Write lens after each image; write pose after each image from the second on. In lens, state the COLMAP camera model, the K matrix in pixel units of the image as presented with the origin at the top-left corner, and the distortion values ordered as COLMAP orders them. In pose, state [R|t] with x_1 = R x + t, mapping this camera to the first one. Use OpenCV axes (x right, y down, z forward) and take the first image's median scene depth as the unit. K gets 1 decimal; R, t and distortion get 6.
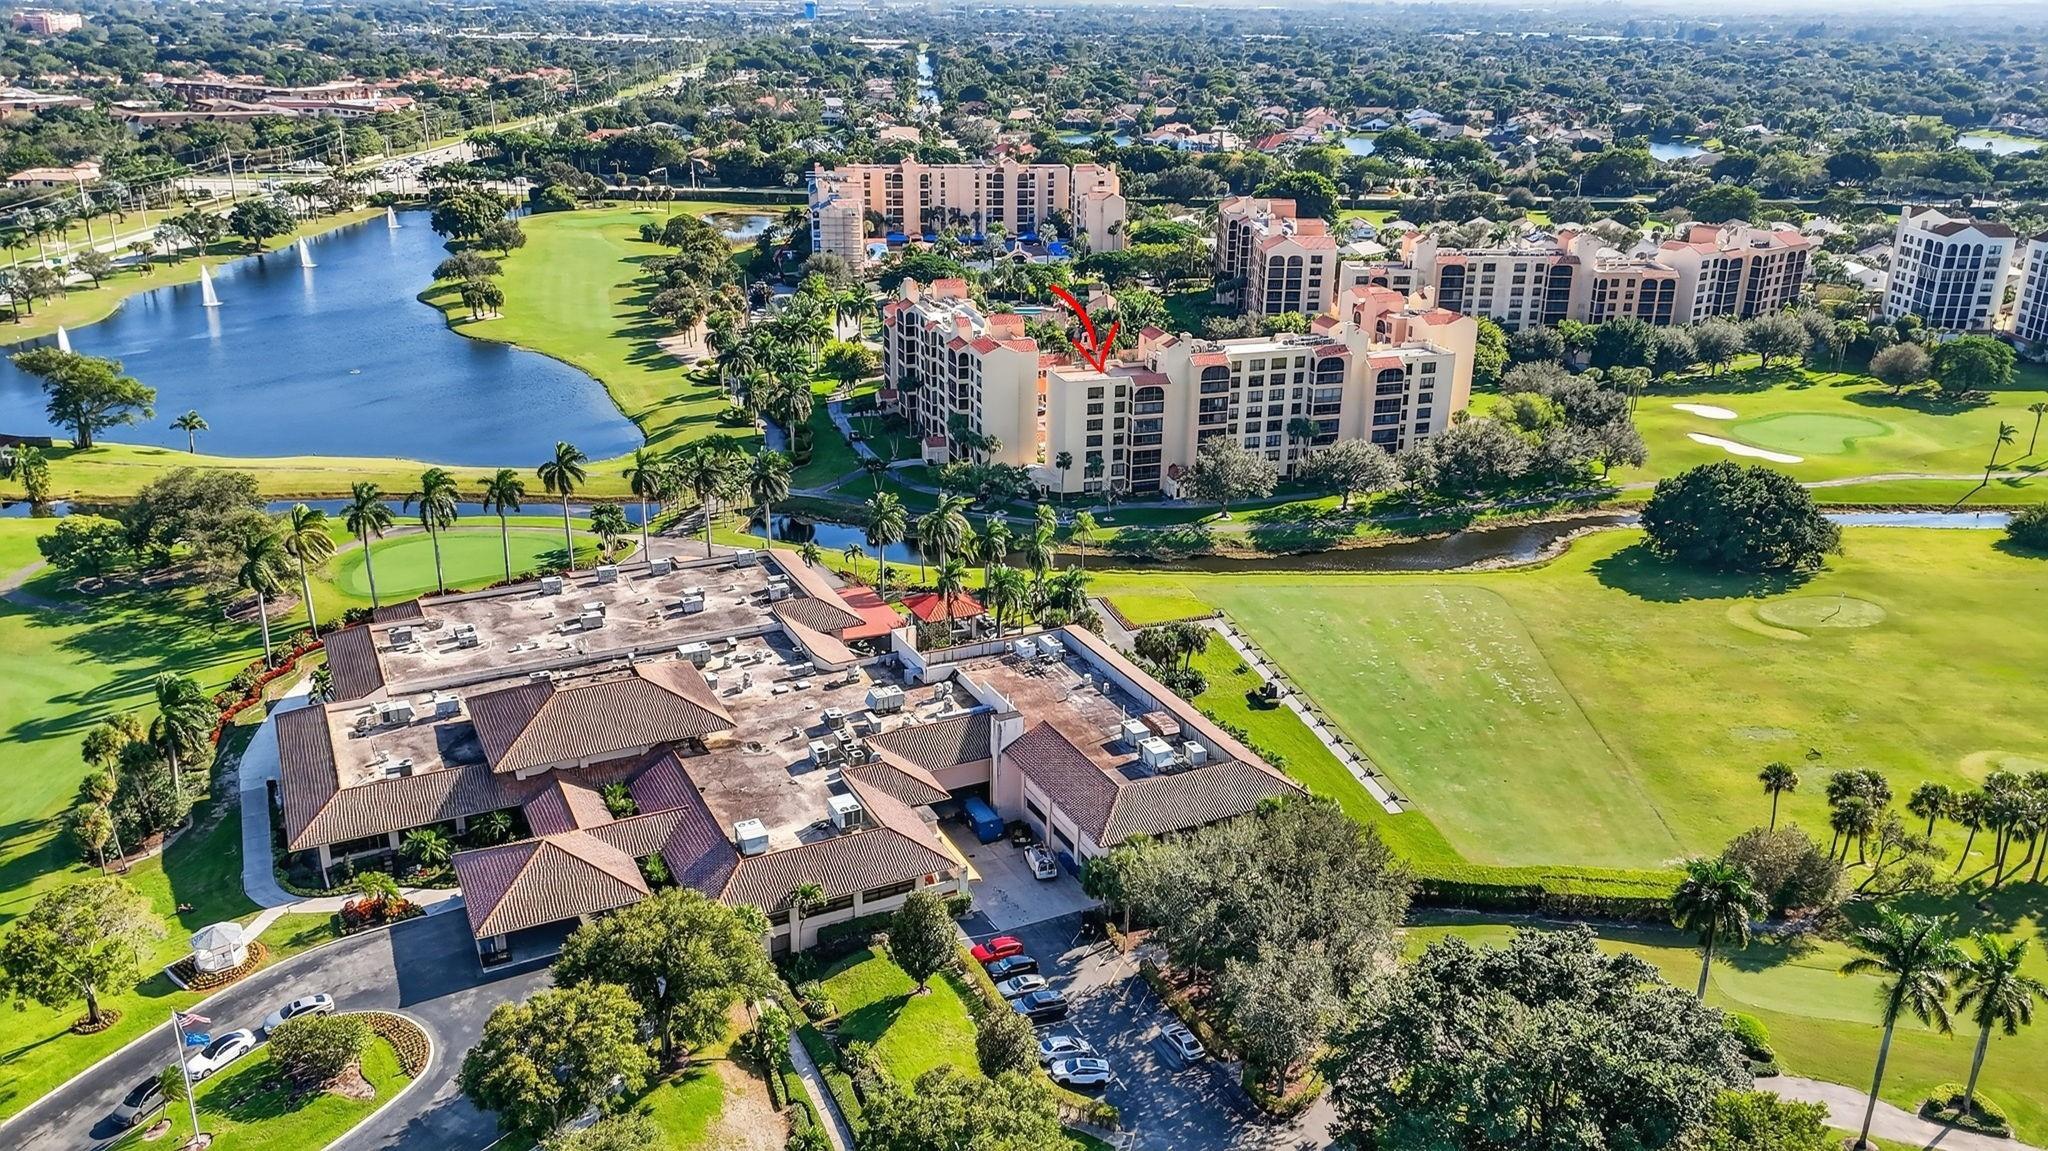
lens RADIAL K [[1572.2, 0, 1023.6], [0, 1572.2, 565.9], [0, 0, 1]] dist [0.107886, -0.142820]
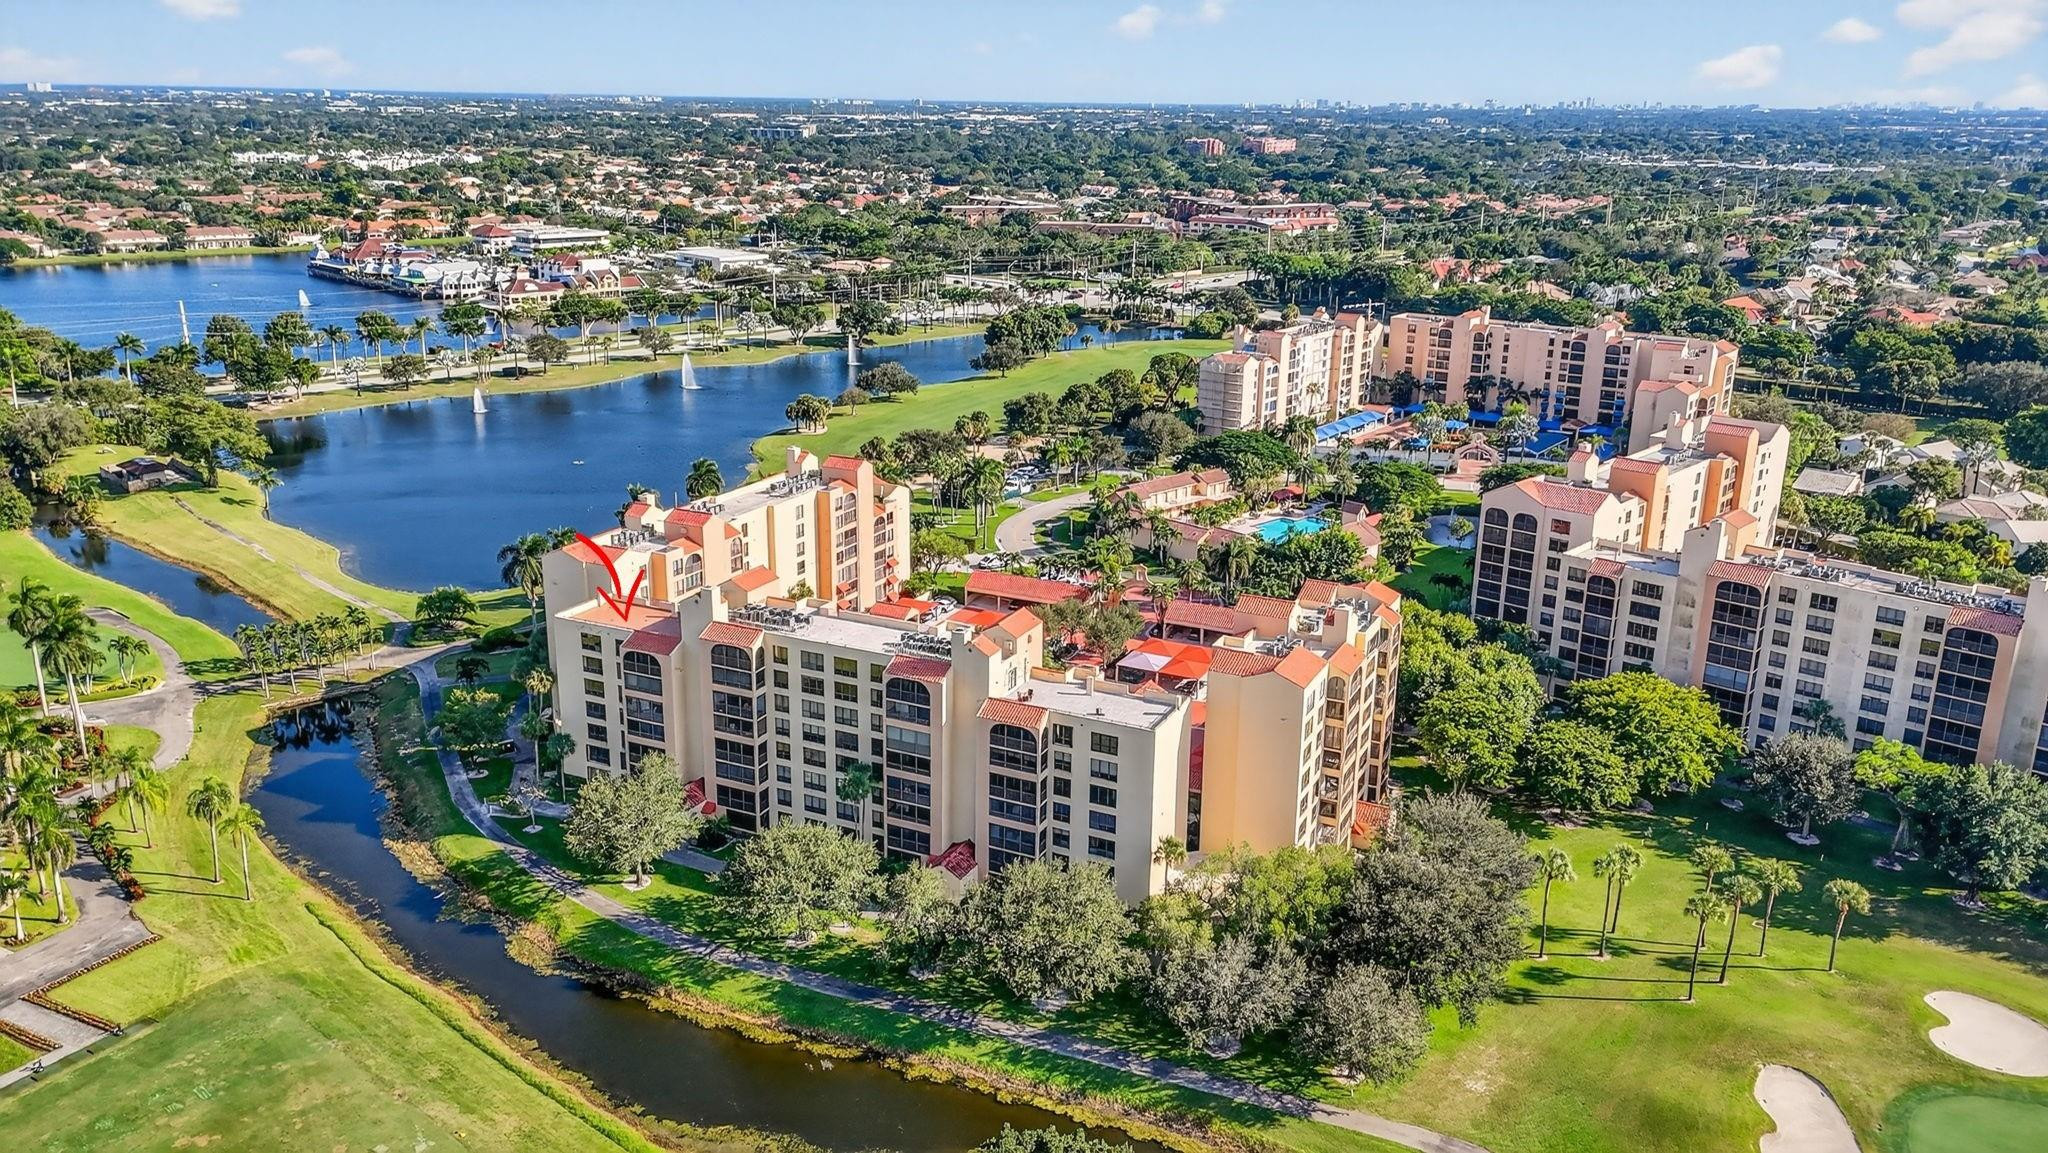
lens RADIAL K [[1572.2, 0, 1023.6], [0, 1572.2, 566.9], [0, 0, 1]] dist [0.107886, -0.142820]
pose [[0.713108, 0.198247, -0.672439, 0.443717], [-0.247182, 0.968685, 0.023454, -0.143288], [0.656032, 0.149490, 0.739781, 0.432949]]
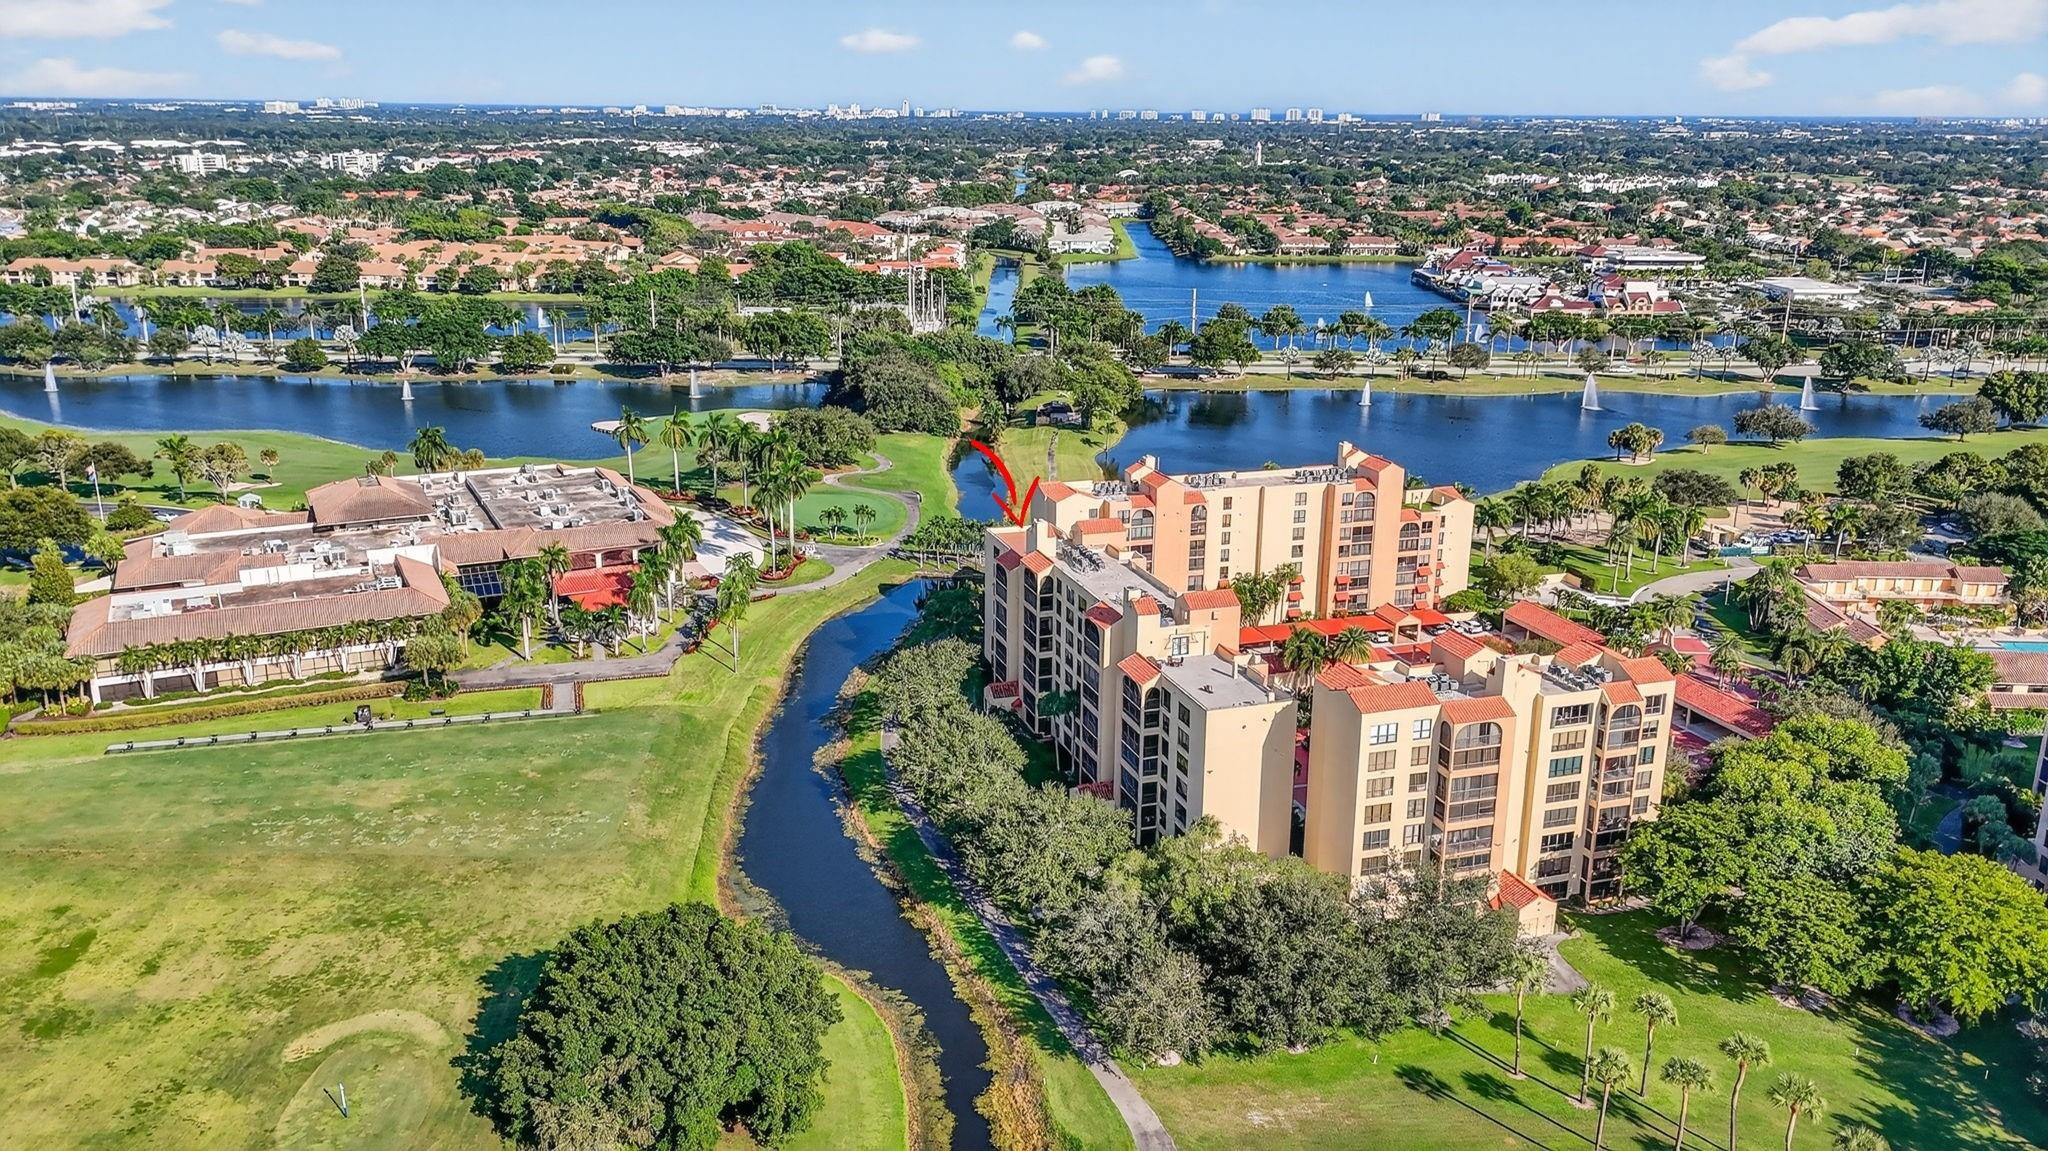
lens RADIAL K [[1572.2, 0, 1023.6], [0, 1572.2, 565.9], [0, 0, 1]] dist [0.107886, -0.142820]
pose [[0.005519, 0.269009, -0.963122, 0.599815], [-0.356140, 0.900513, 0.249481, -0.223580], [0.934416, 0.341629, 0.100775, 0.656624]]
